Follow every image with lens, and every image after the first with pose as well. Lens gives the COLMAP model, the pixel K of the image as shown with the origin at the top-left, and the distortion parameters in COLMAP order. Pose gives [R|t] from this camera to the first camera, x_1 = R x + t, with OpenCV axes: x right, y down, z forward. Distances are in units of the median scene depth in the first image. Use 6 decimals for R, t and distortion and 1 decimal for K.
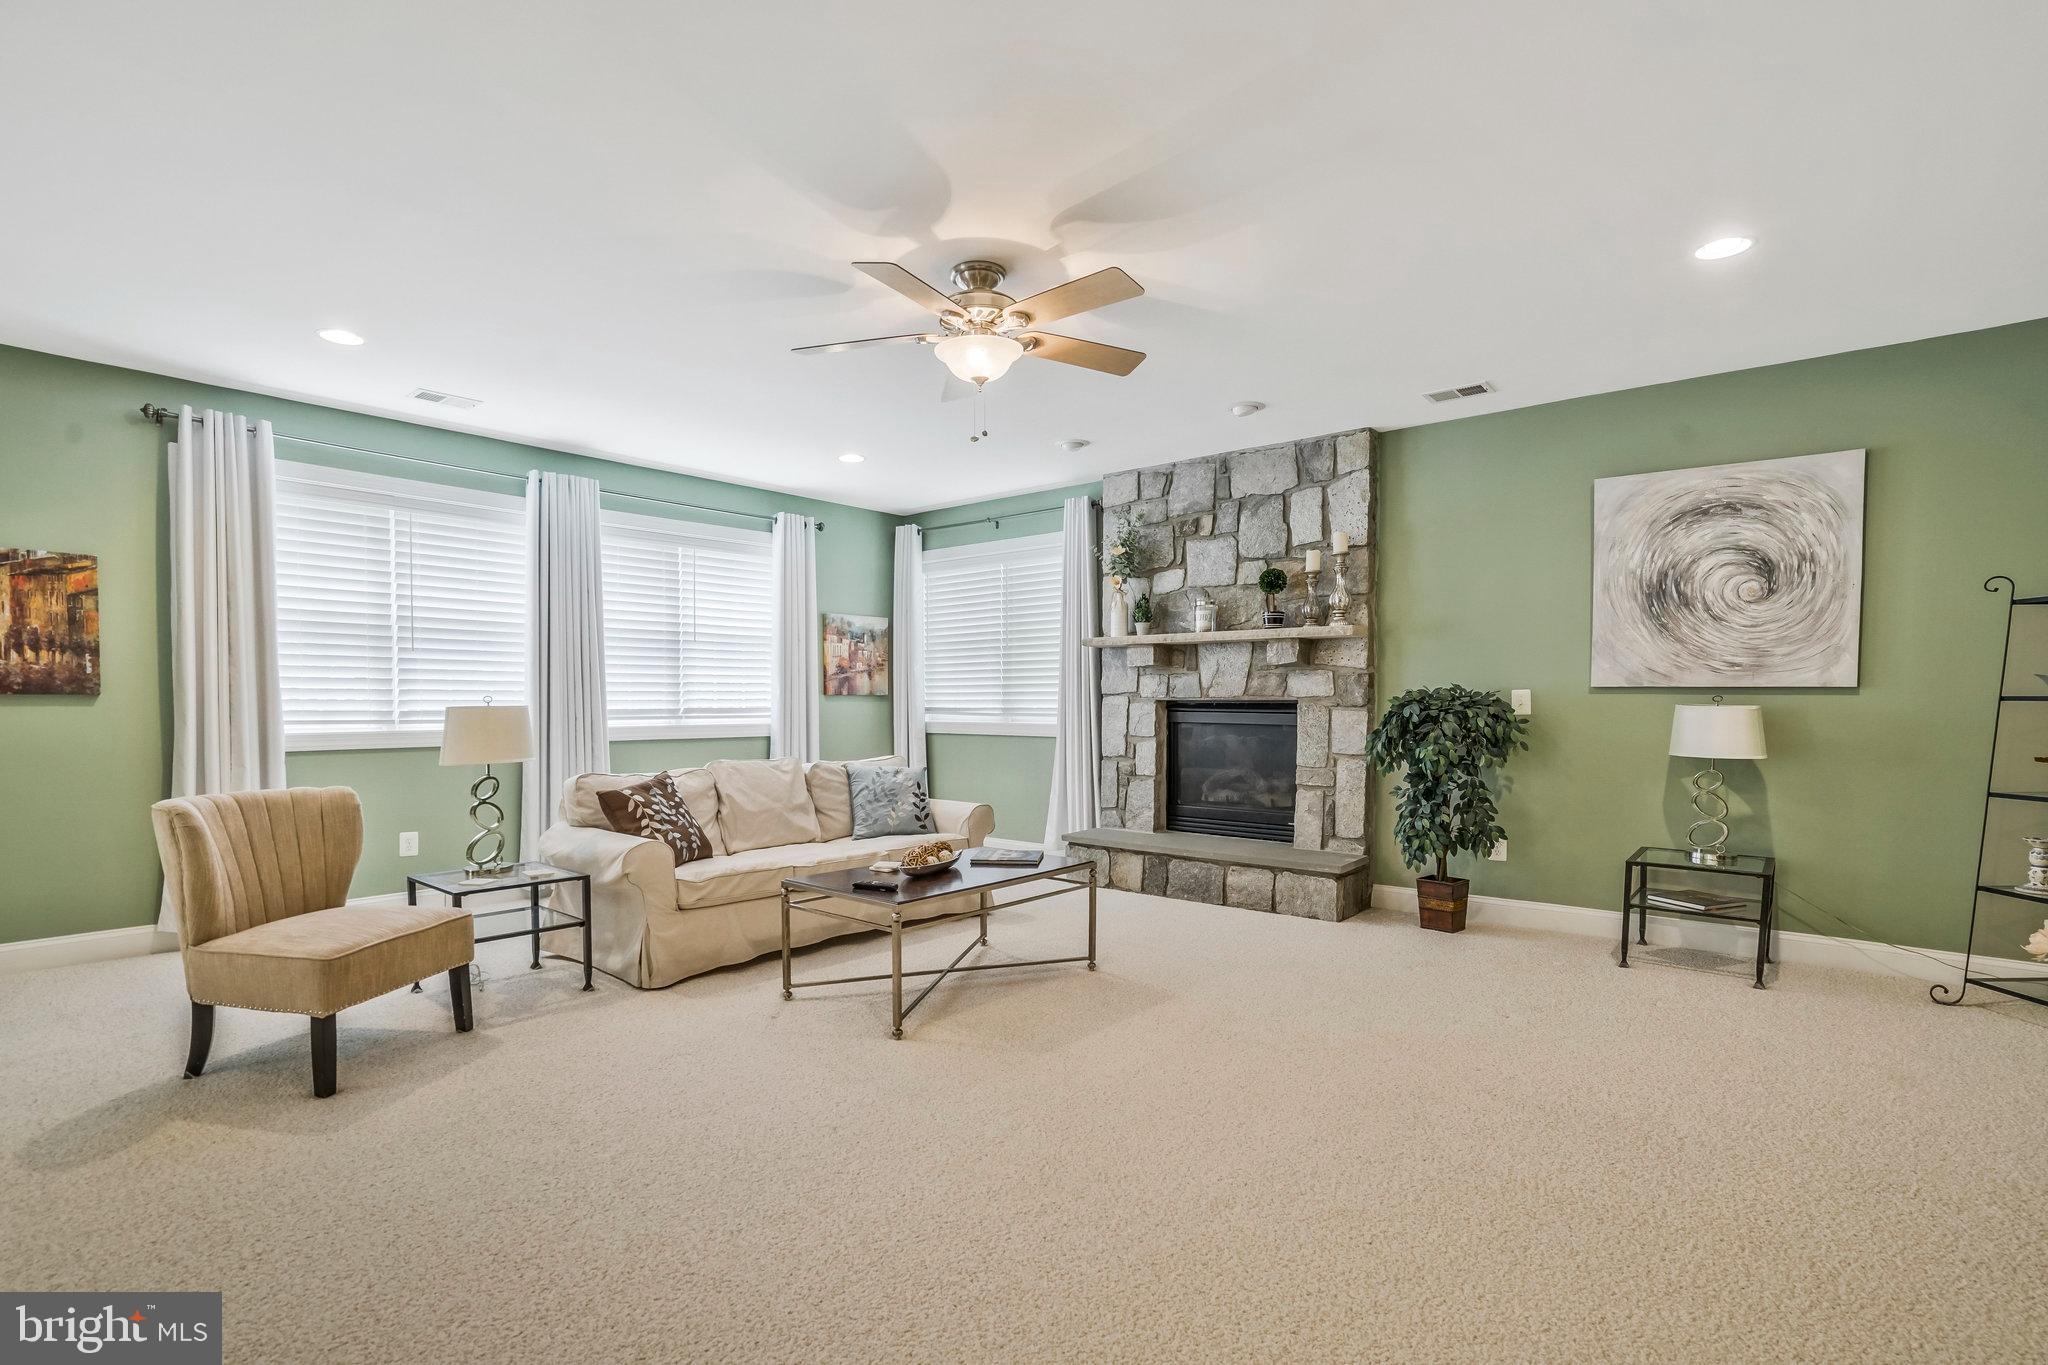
lens RADIAL K [[967.7, 0, 1017.2], [0, 967.7, 734.5], [0, 0, 1]] dist [-0.051141, 0.017559]
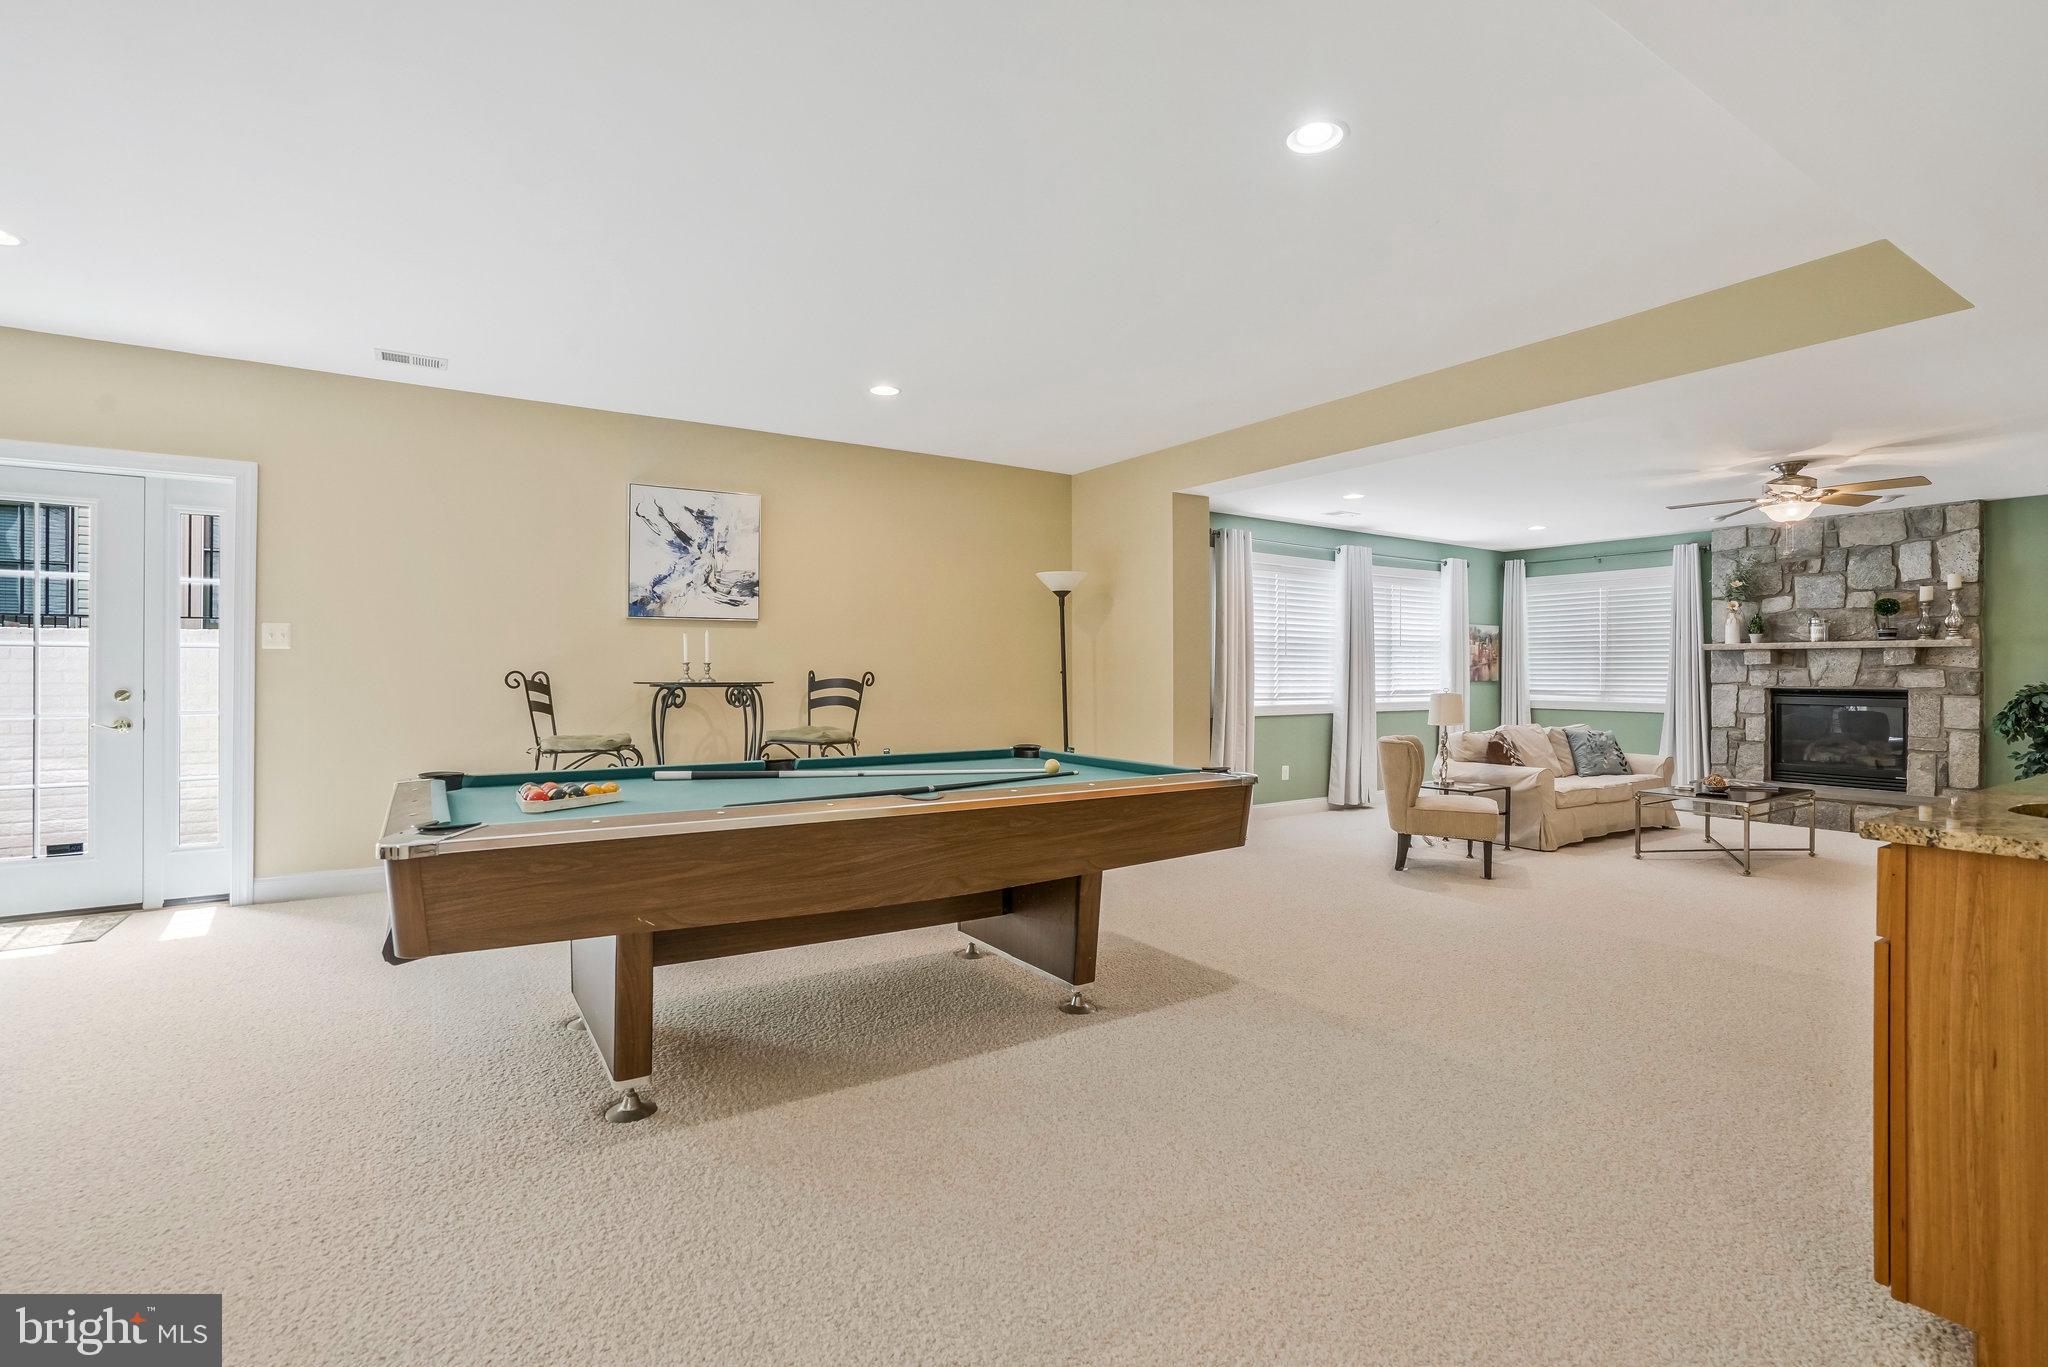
lens RADIAL K [[937.0, 0, 1032.0], [0, 937.0, 668.0], [0, 0, 1]] dist [-0.004384, 0.006983]
pose [[0.963844, 0.002062, -0.266460, -0.593575], [-0.012030, 0.999287, -0.035785, -0.003084], [0.266196, 0.037696, 0.963182, -0.686832]]
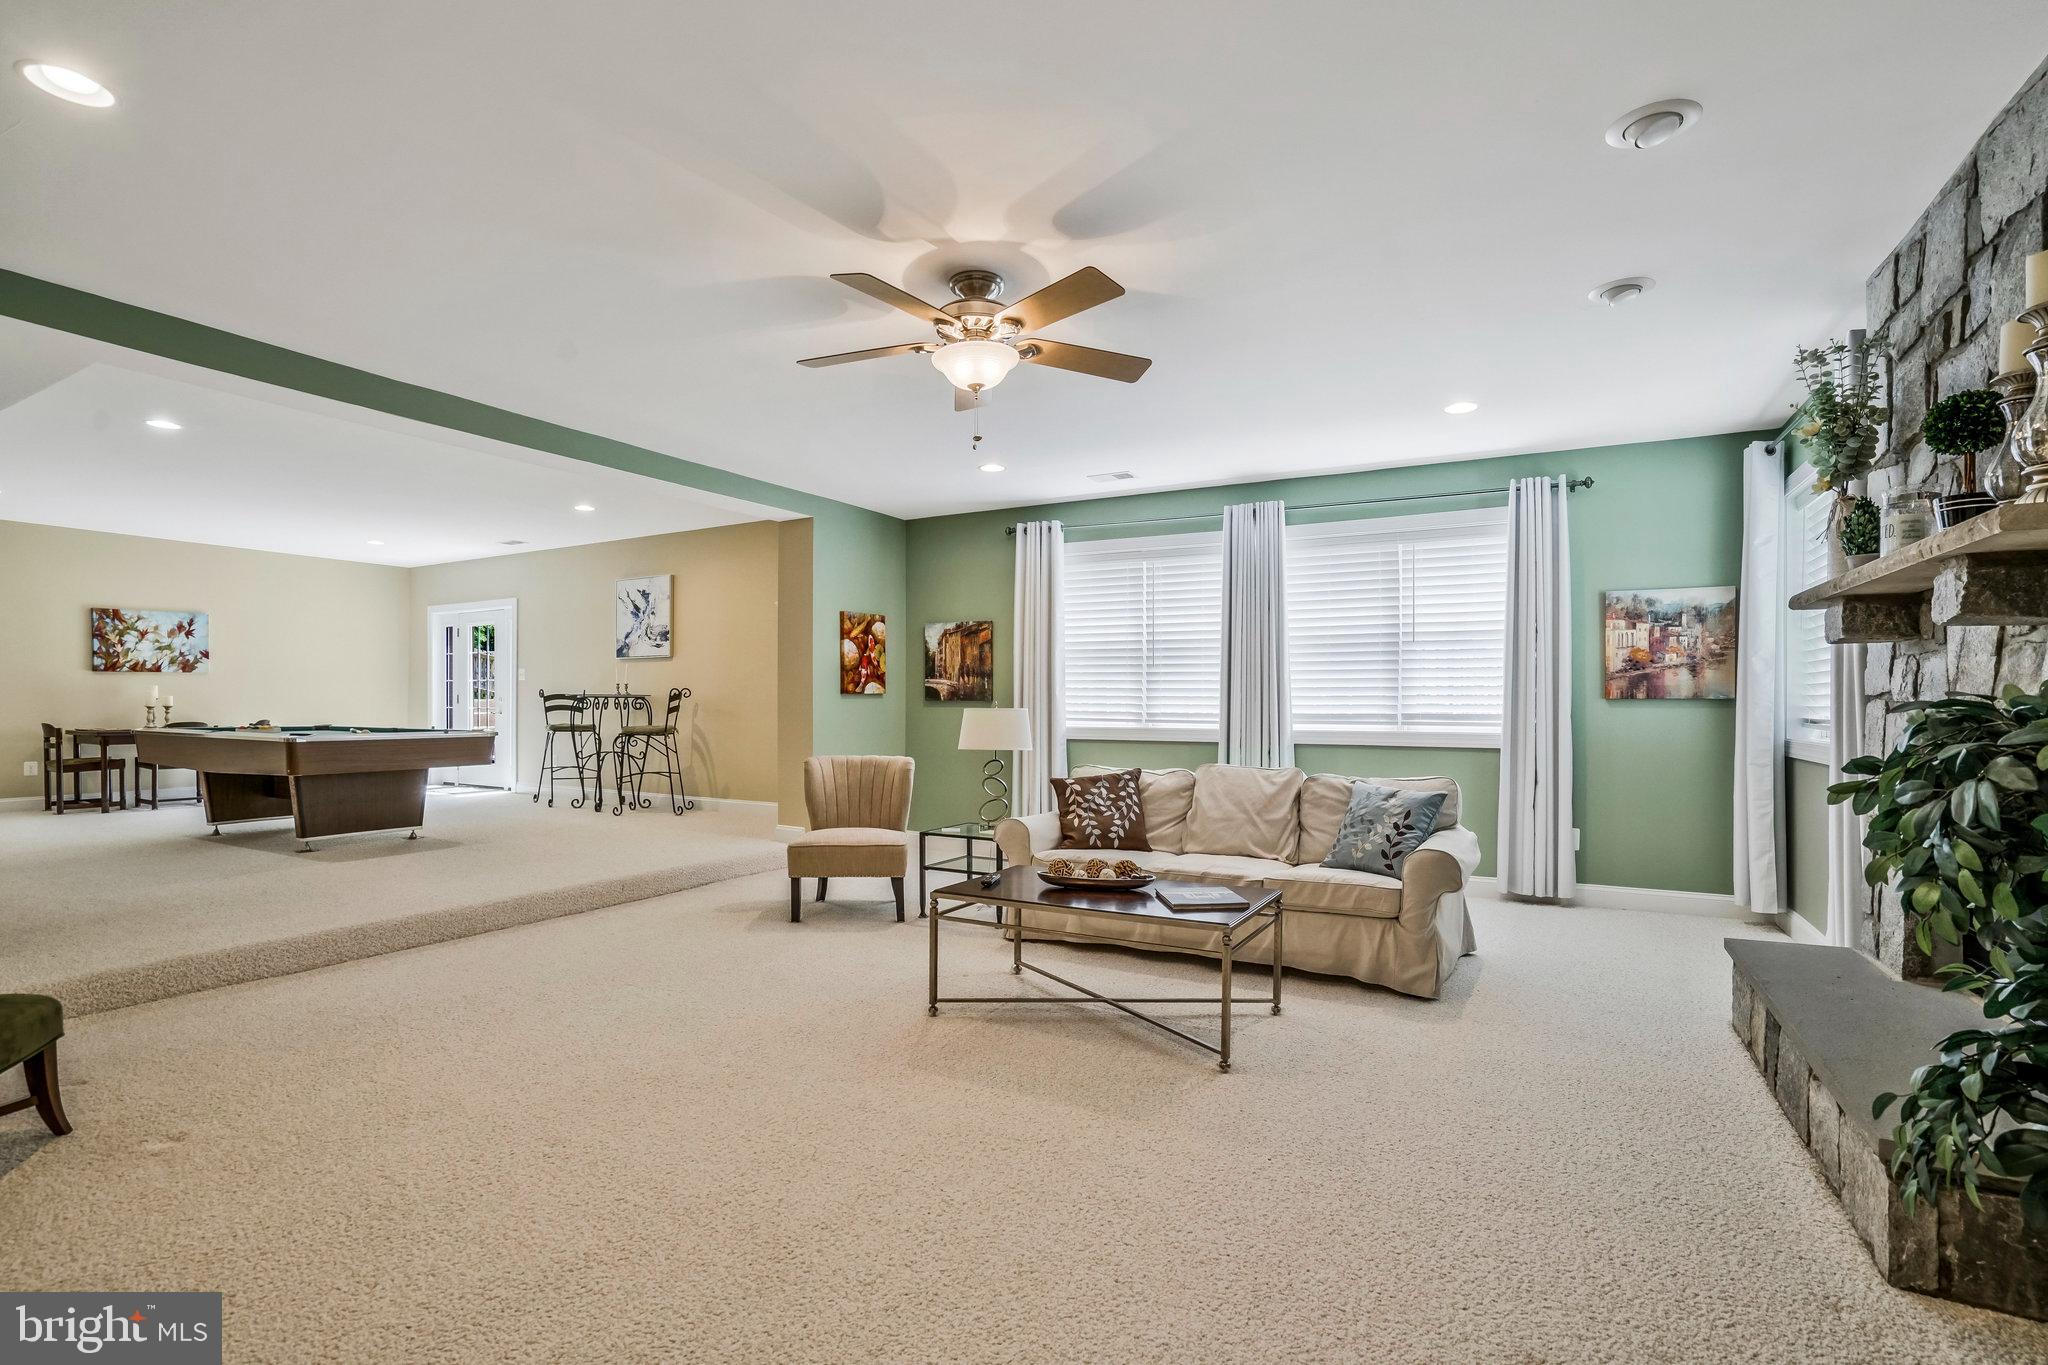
lens RADIAL K [[967.7, 0, 1027.9], [0, 967.7, 703.3], [0, 0, 1]] dist [-0.051141, 0.017559]
pose [[0.198686, 0.001272, -0.980062, 0.588644], [-0.036340, 0.999321, -0.006071, -0.021653], [0.979389, 0.036822, 0.198597, 0.532529]]
